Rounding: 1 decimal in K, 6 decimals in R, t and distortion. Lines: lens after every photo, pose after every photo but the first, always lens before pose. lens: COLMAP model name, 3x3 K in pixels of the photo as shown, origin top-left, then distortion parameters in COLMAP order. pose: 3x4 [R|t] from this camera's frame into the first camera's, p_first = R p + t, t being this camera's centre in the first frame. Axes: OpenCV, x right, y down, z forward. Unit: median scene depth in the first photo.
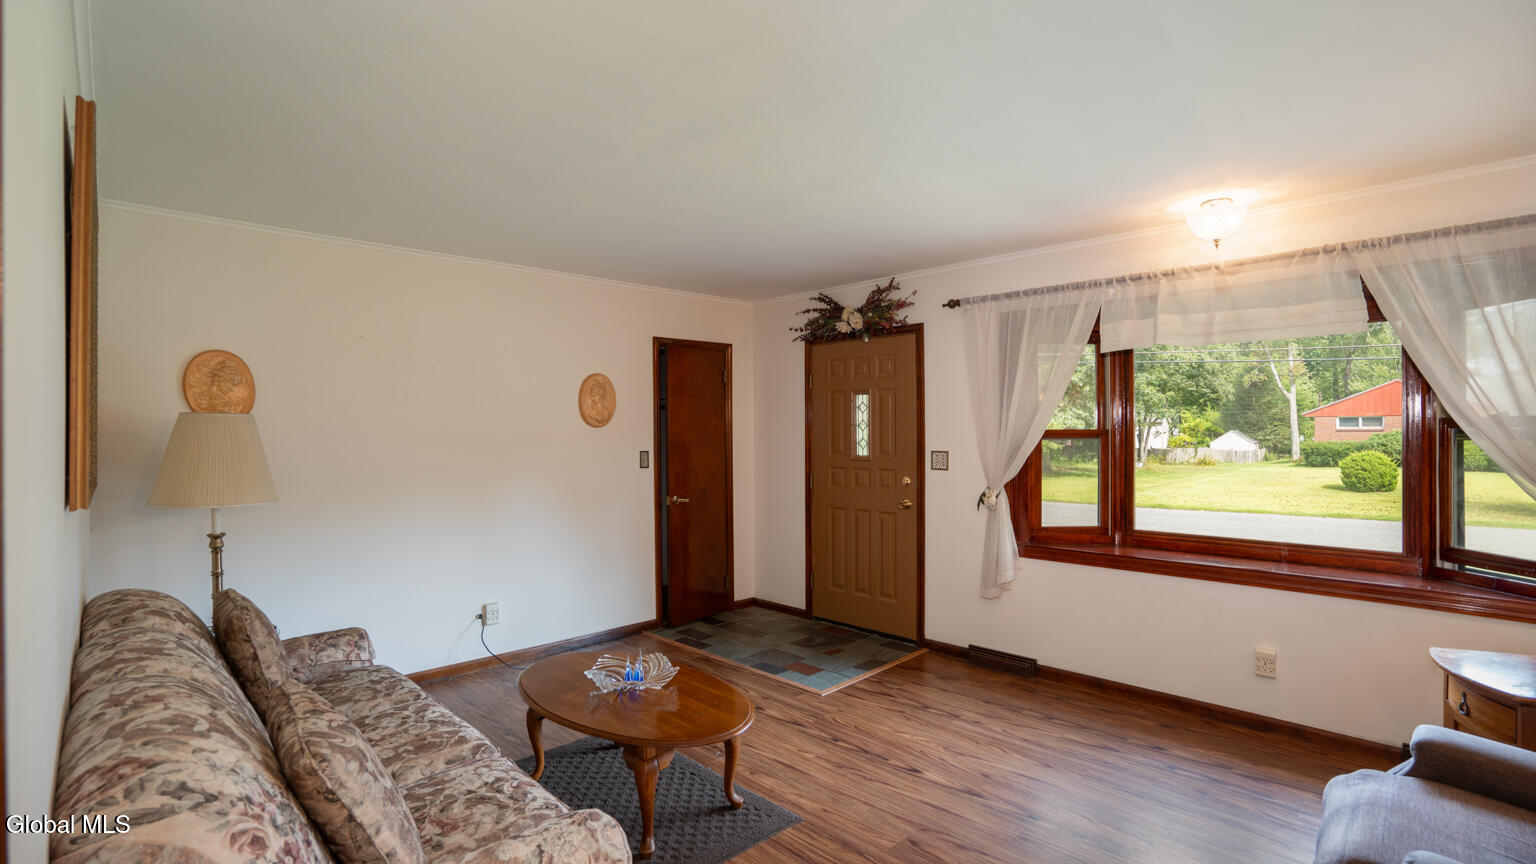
lens RADIAL K [[697.4, 0, 767.1], [0, 697.4, 428.7], [0, 0, 1]] dist [0.000246, 0.000038]
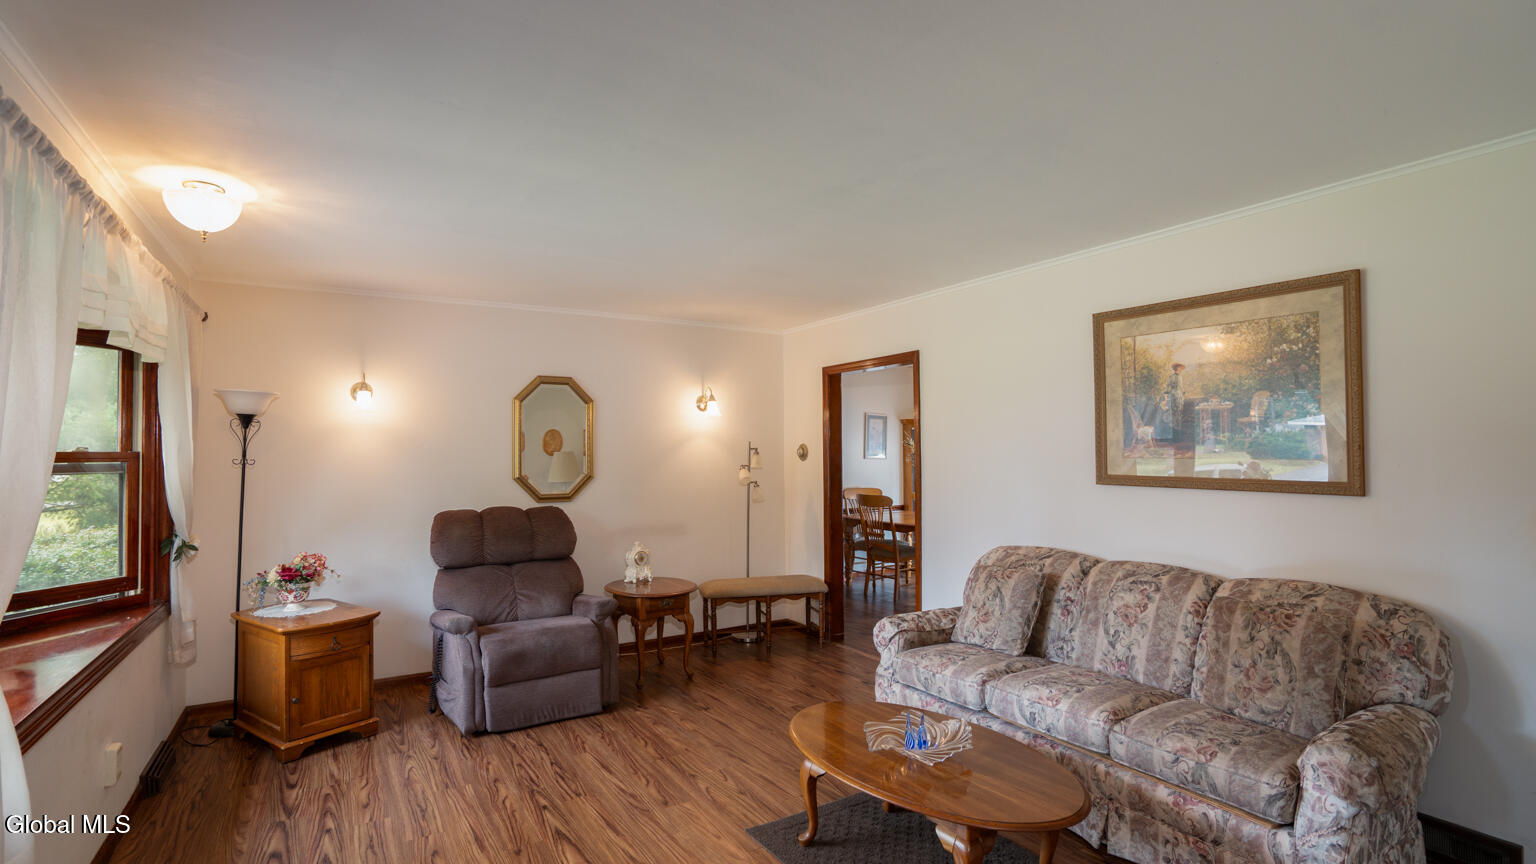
lens RADIAL K [[697.4, 0, 769.9], [0, 697.4, 436.8], [0, 0, 1]] dist [0.000246, 0.000038]
pose [[-0.975328, 0.016614, 0.220134, -0.199345], [0.012228, 0.999699, -0.021270, -0.003808], [-0.220421, -0.018054, -0.975238, 1.798380]]
